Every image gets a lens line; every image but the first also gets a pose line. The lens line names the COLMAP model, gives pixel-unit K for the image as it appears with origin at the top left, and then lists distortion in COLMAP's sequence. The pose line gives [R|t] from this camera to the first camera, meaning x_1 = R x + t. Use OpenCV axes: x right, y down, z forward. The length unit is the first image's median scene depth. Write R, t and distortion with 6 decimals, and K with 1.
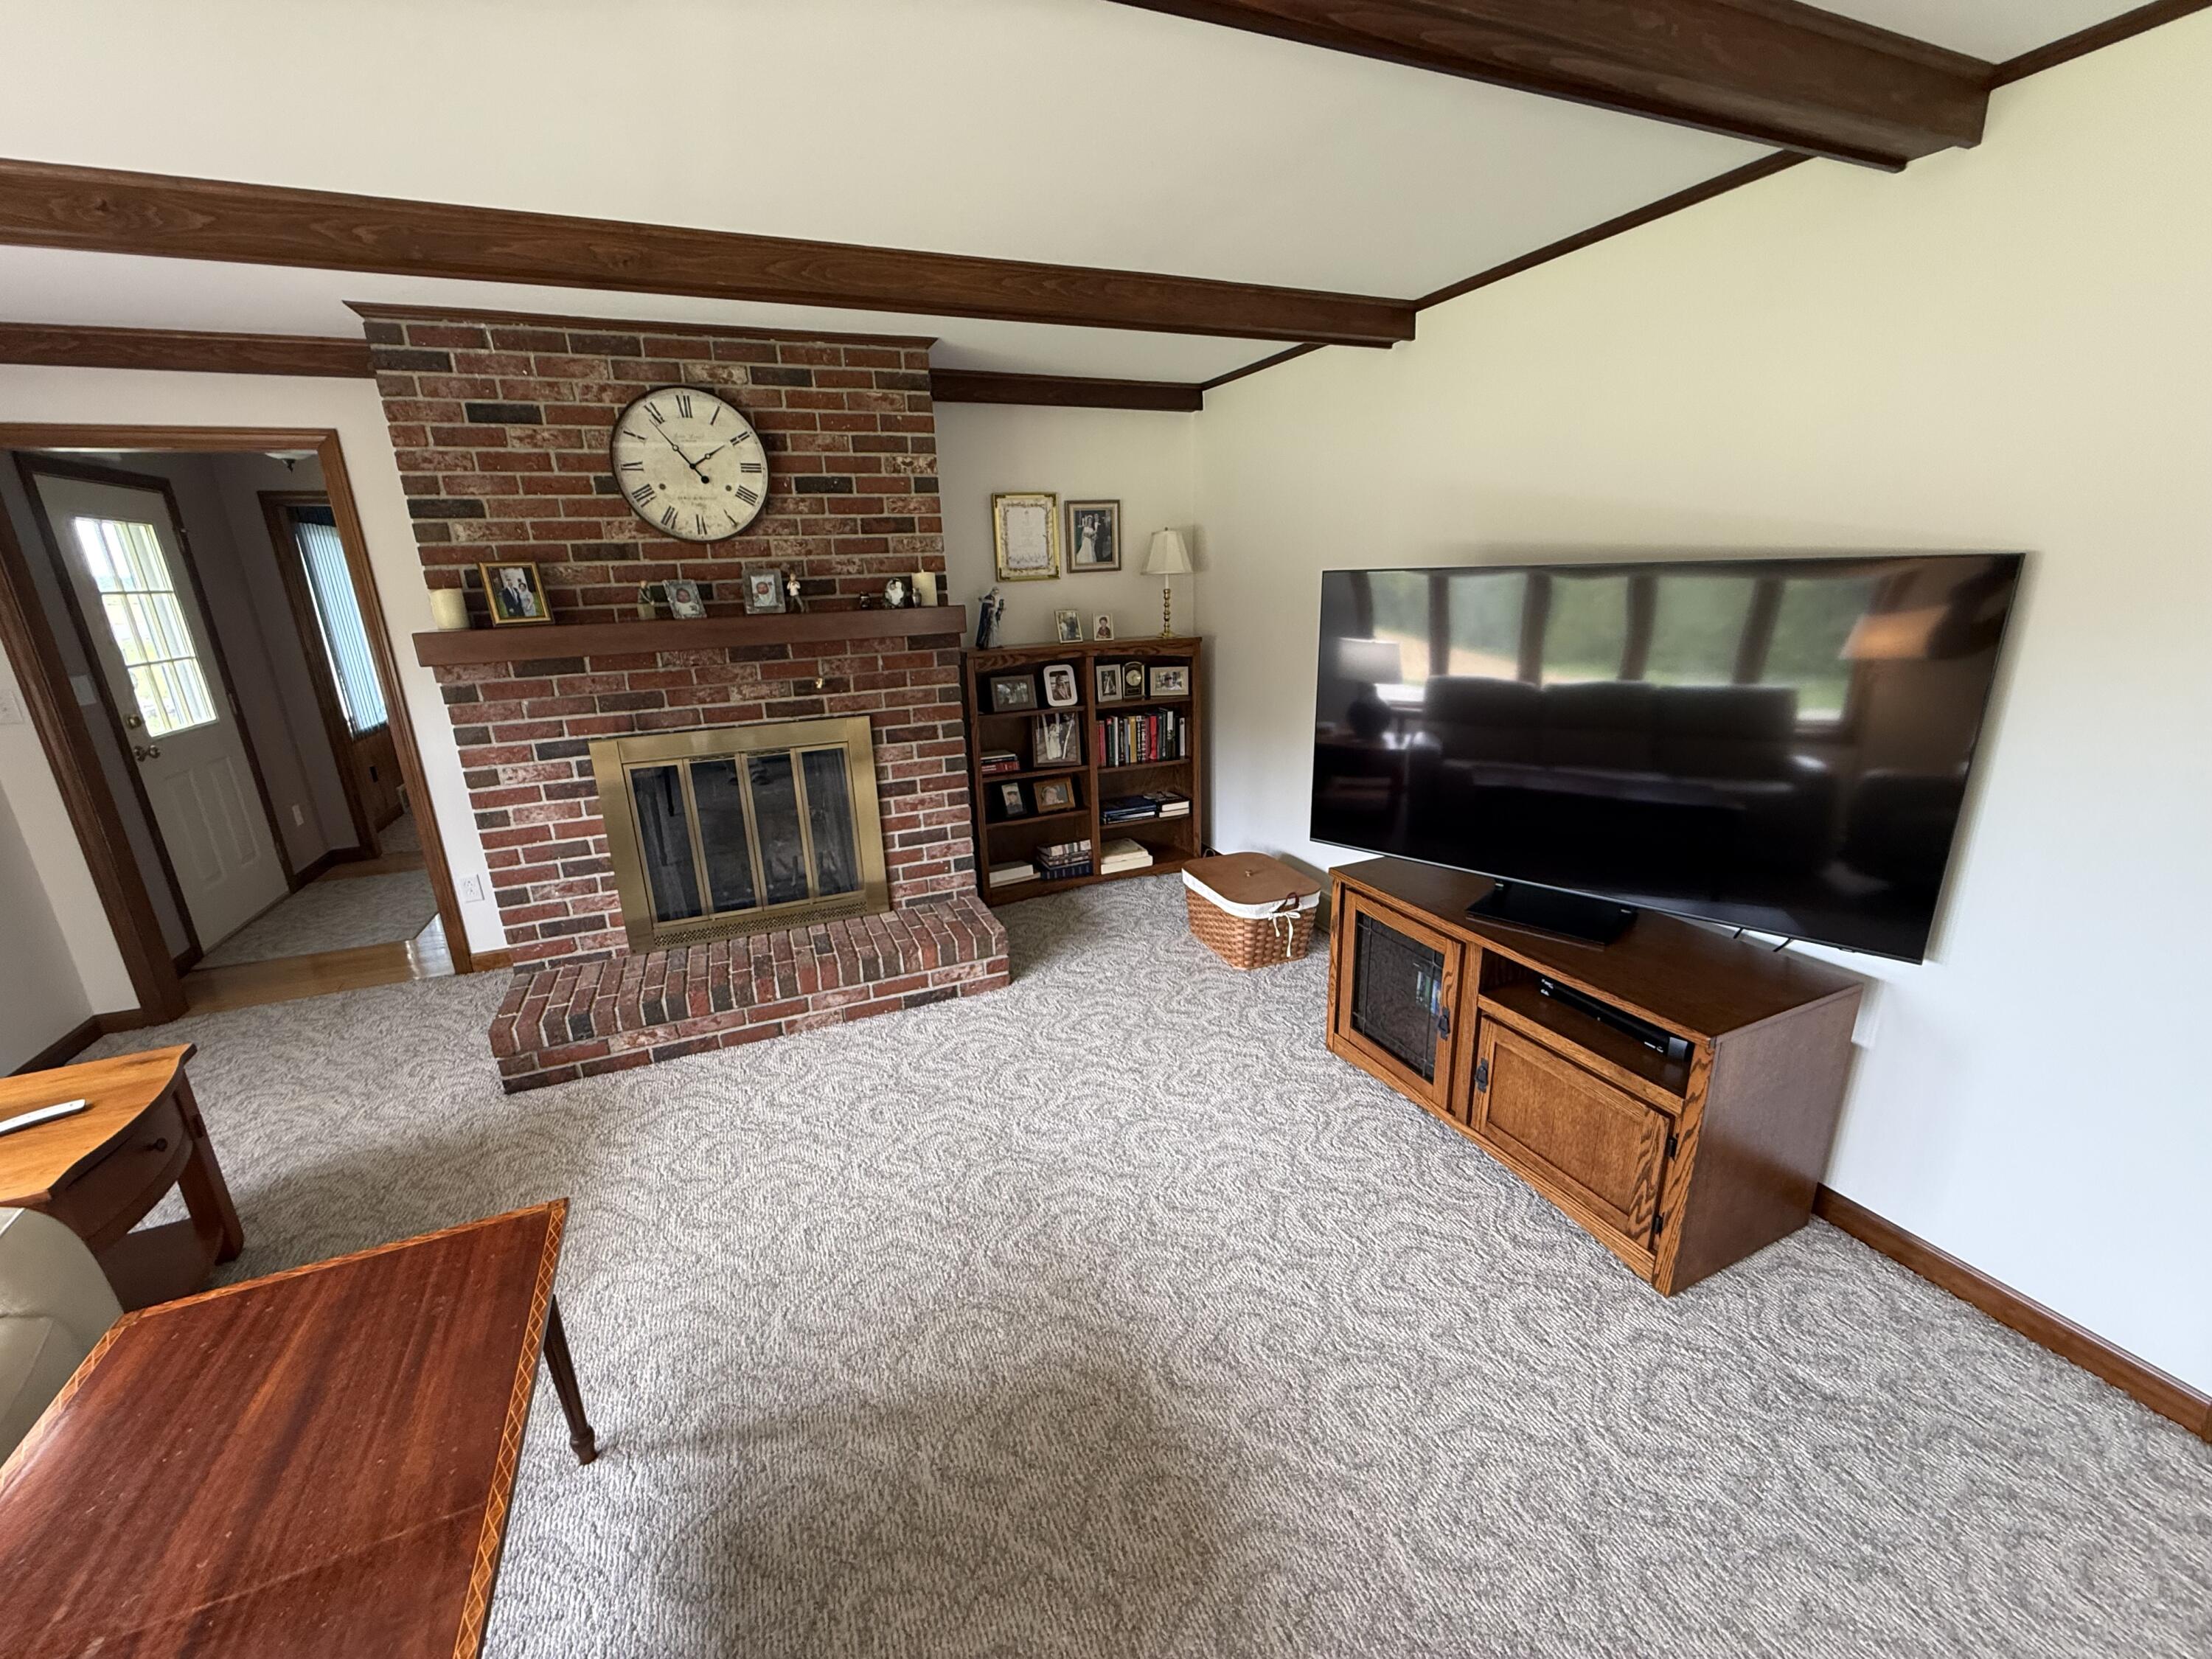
lens RADIAL K [[879.0, 0, 1102.8], [0, 879.0, 828.4], [0, 0, 1]] dist [-0.001621, -0.000131]
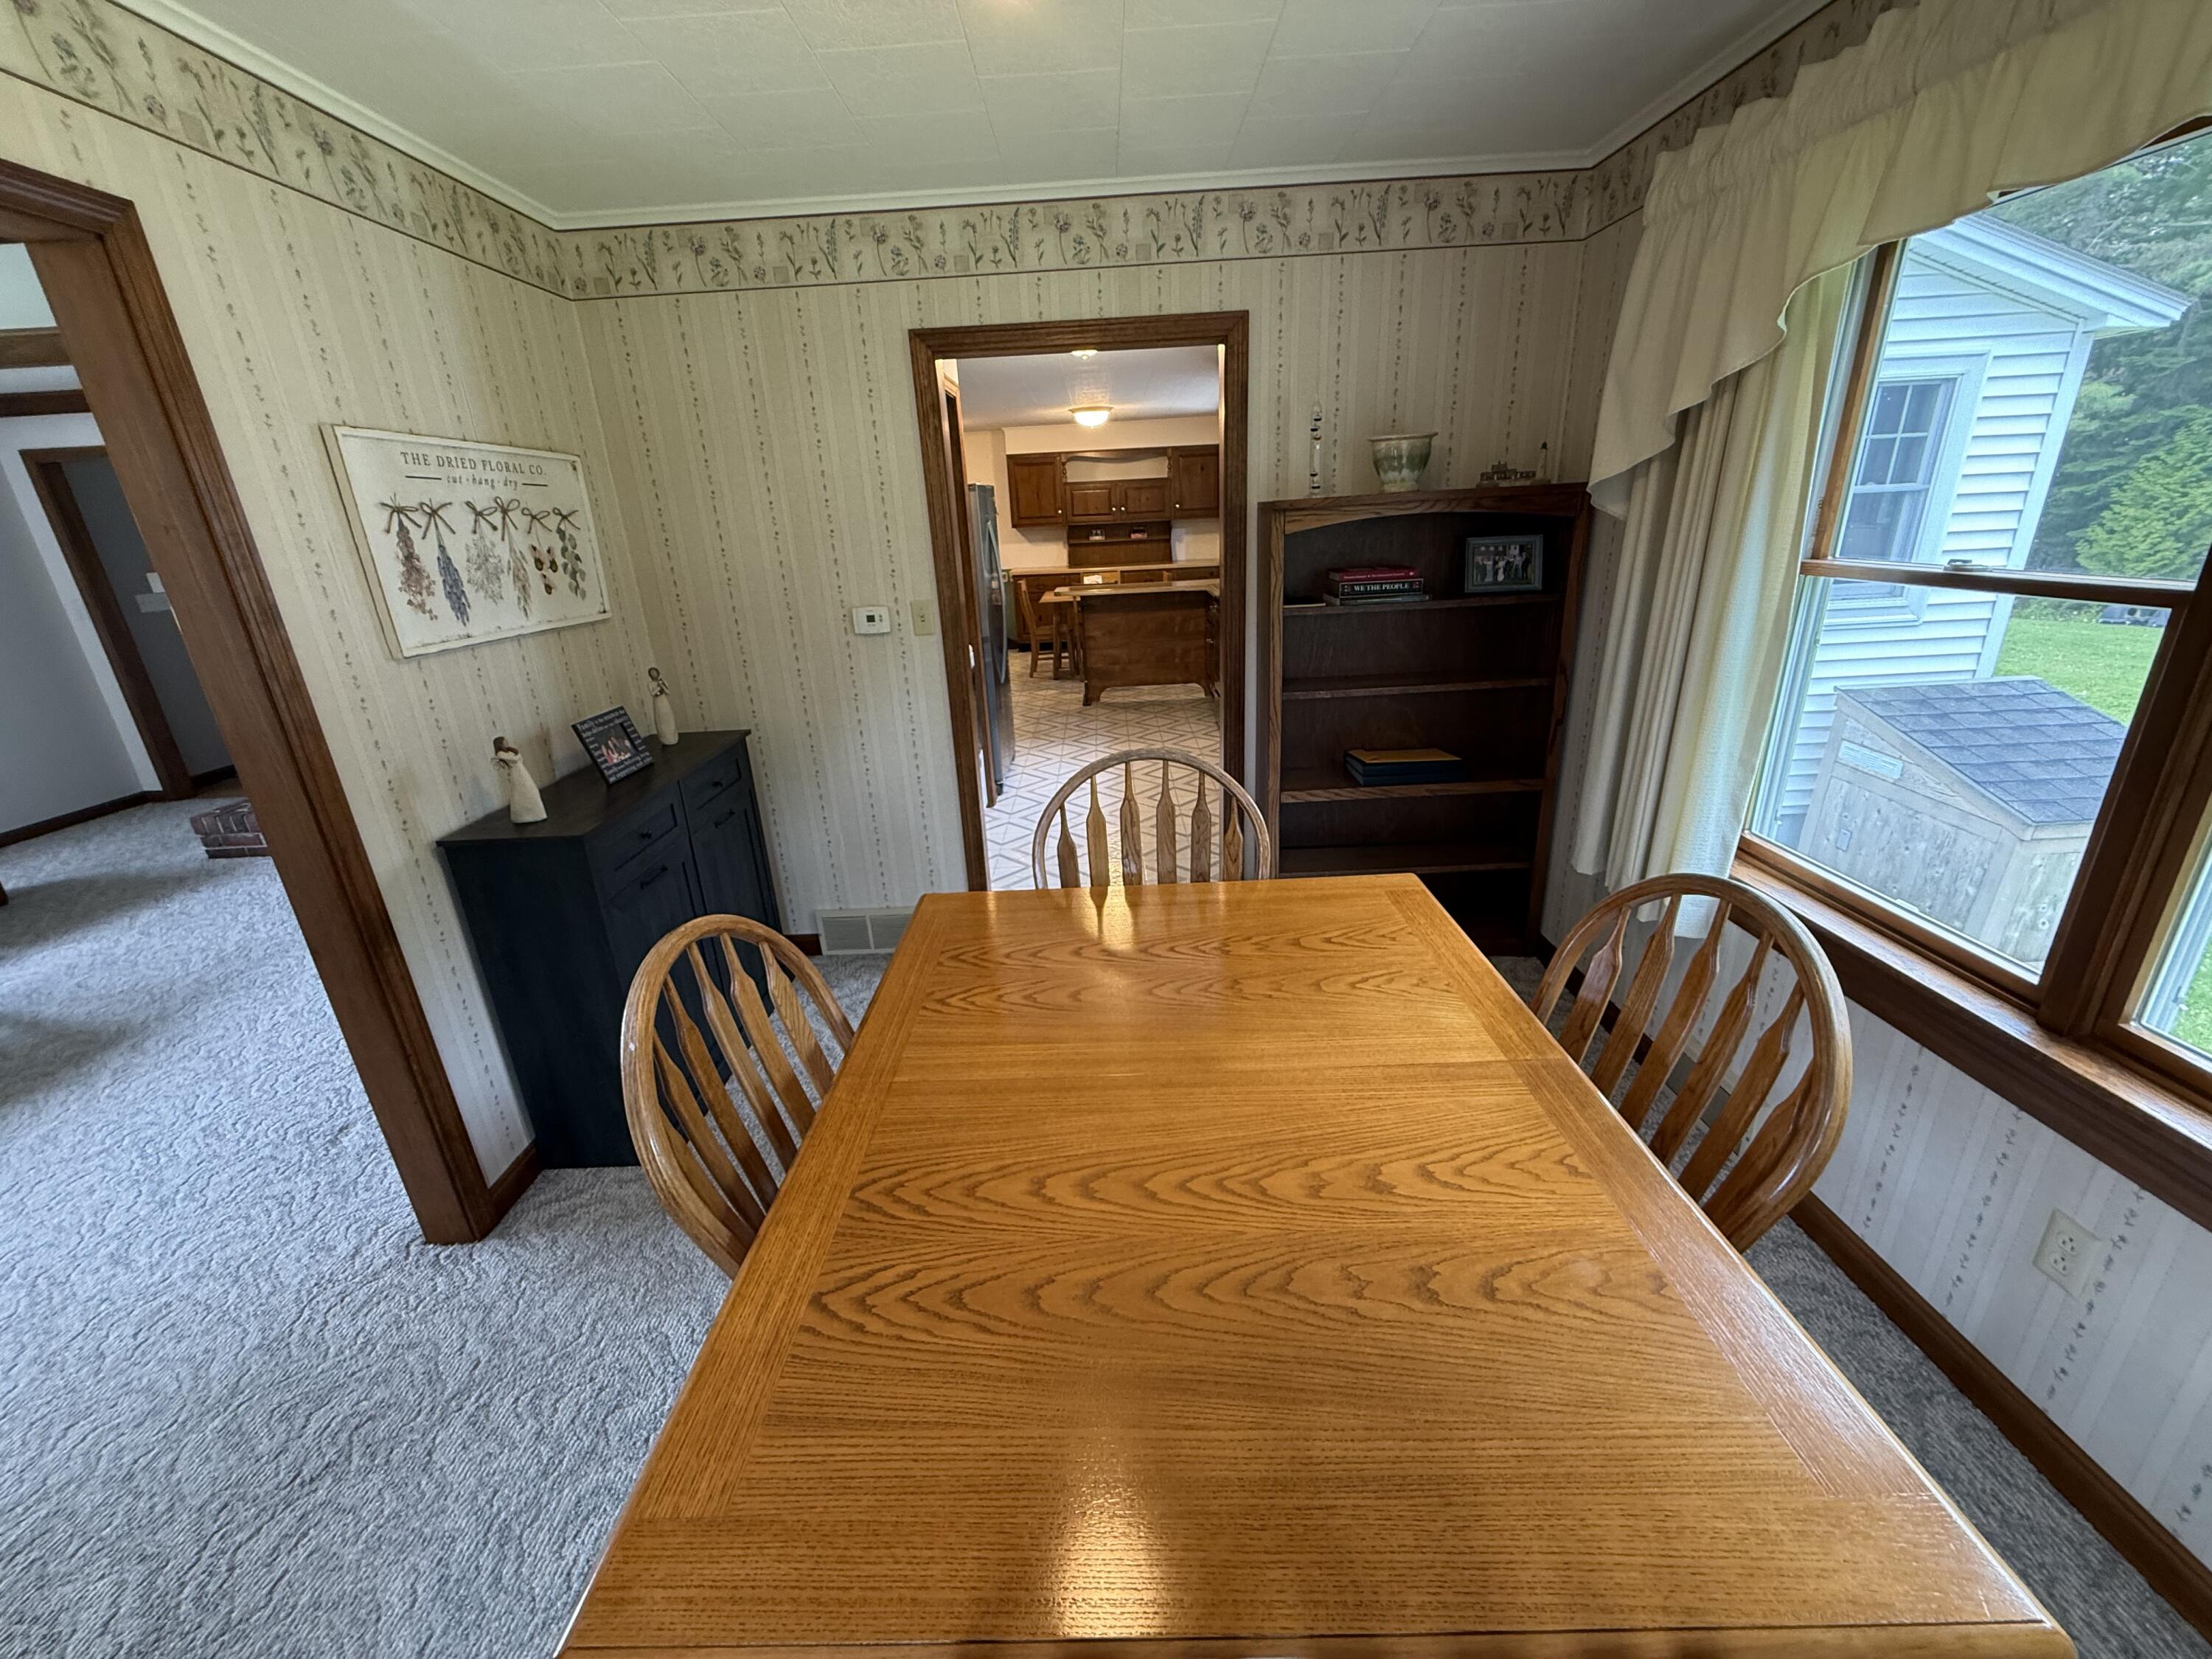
lens RADIAL K [[879.0, 0, 1099.6], [0, 879.0, 832.5], [0, 0, 1]] dist [-0.001621, -0.000131]
pose [[0.922367, 0.122088, -0.366515, 1.380673], [-0.093938, 0.991154, 0.093755, -0.053968], [0.374719, -0.052047, 0.925676, 0.101294]]
